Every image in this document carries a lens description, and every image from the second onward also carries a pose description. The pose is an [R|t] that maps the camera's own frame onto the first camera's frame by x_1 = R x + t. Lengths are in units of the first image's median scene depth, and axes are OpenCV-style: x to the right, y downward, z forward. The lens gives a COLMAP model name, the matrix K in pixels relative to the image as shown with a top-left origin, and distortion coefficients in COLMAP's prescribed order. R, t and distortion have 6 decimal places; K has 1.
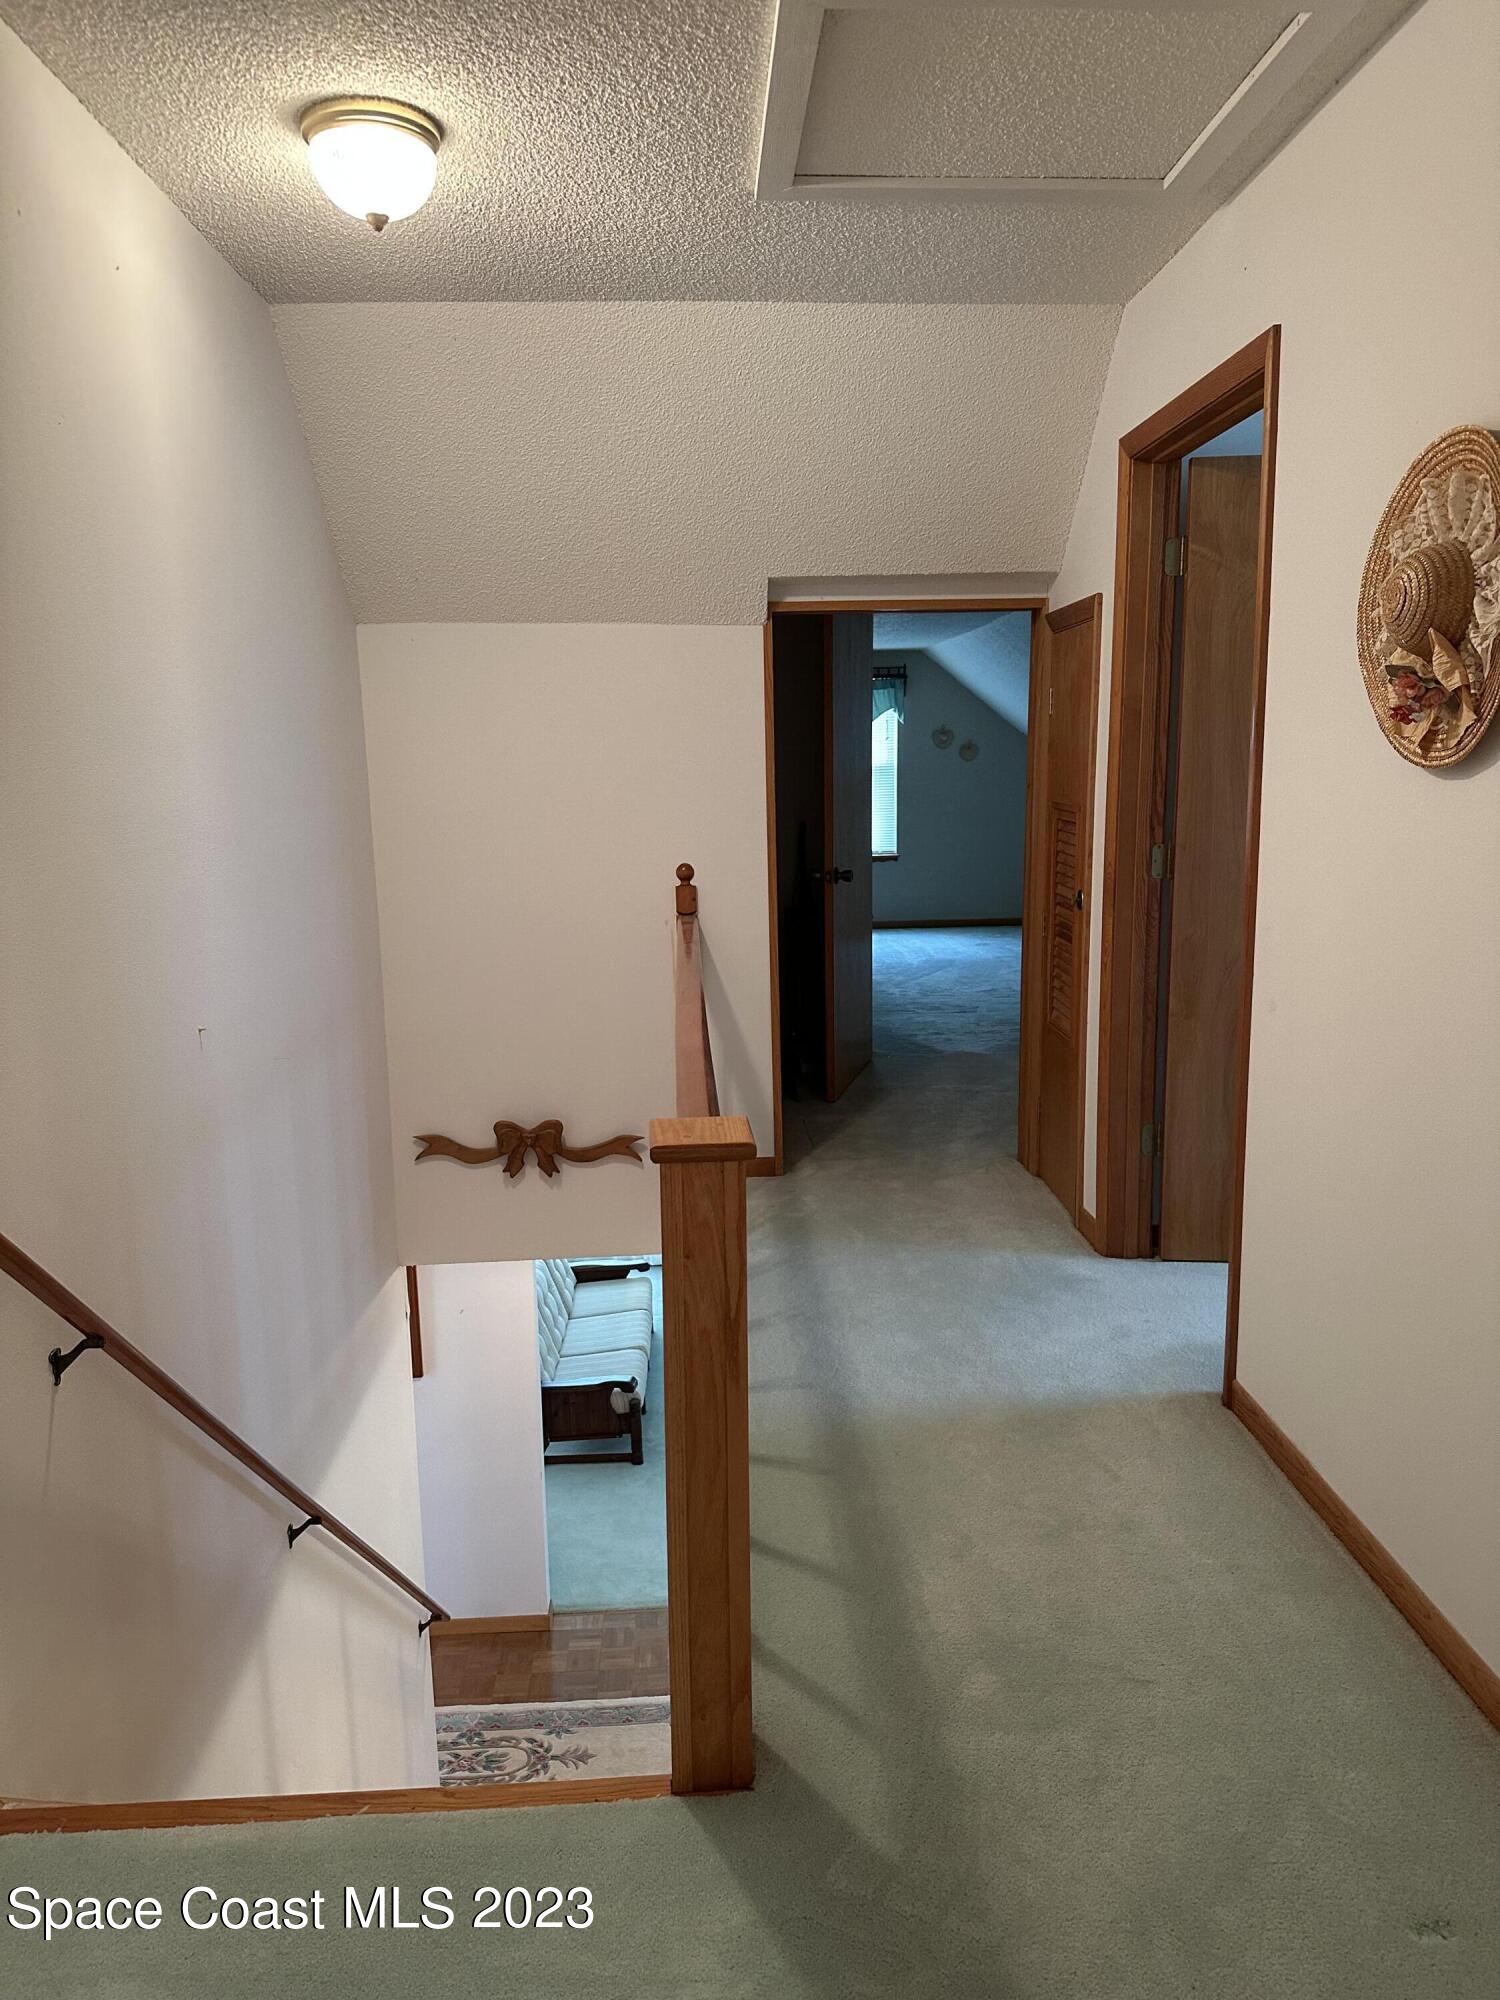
lens RADIAL K [[1340.0, 0, 750.0], [0, 1340.0, 1000.0], [0, 0, 1]] dist [0.112200, -0.239132]
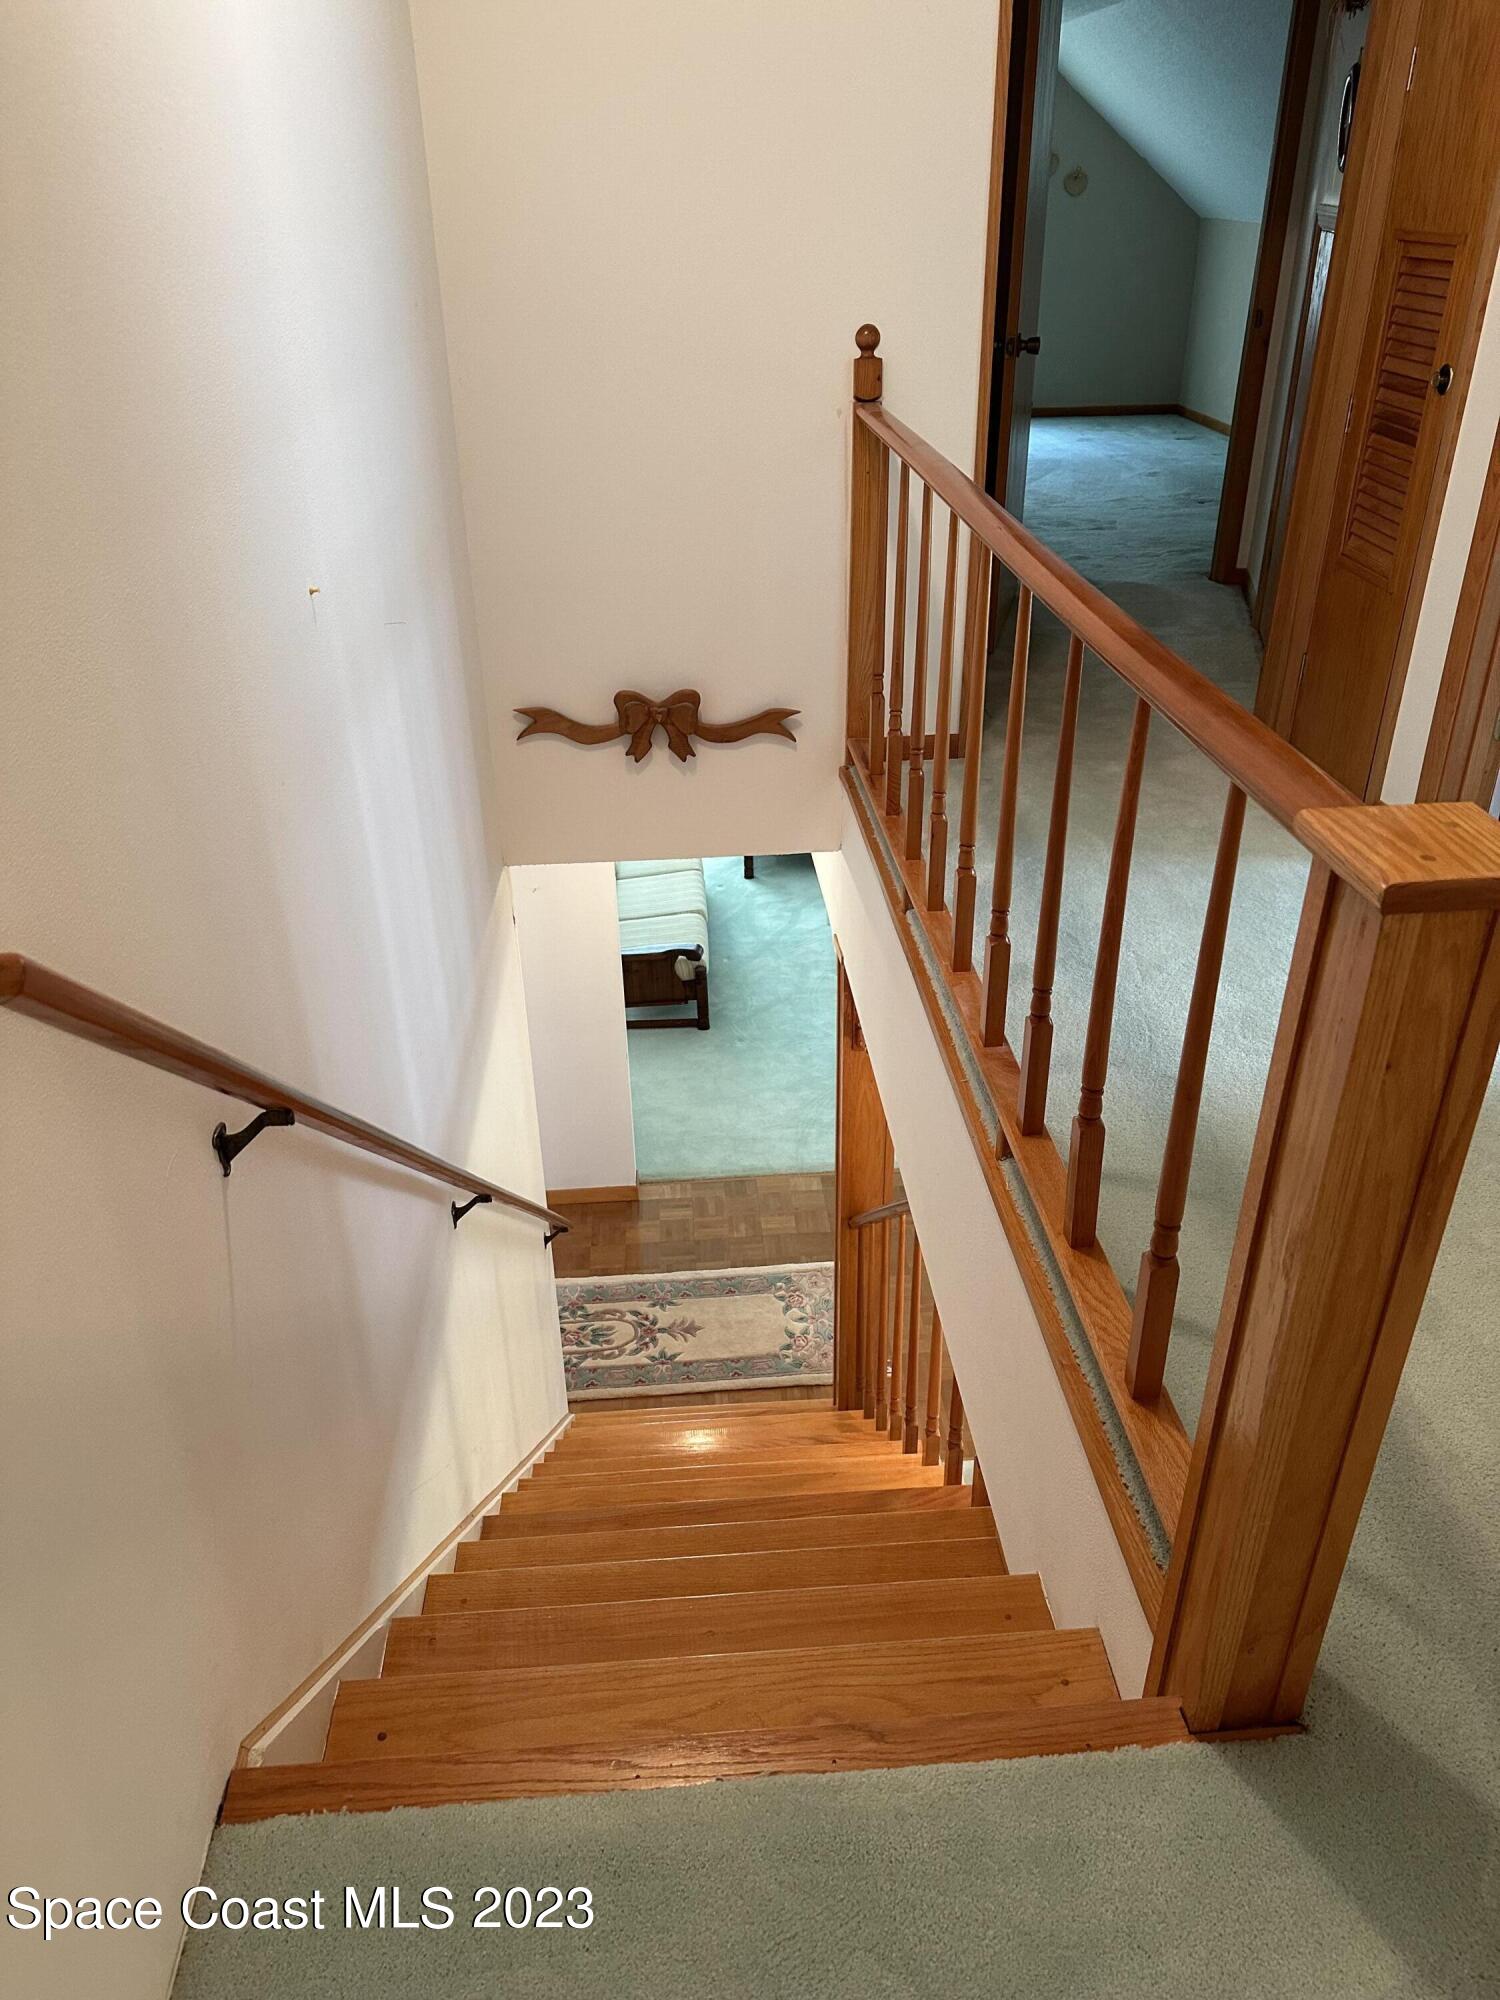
lens RADIAL K [[1381.0, 0, 750.0], [0, 1381.0, 1000.0], [0, 0, 1]] dist [0.095037, -0.171779]
pose [[0.999975, -0.005690, 0.004275, -0.082797], [0.003933, 0.942454, 0.334312, -0.008073], [-0.005931, -0.334287, 0.942453, 0.122705]]
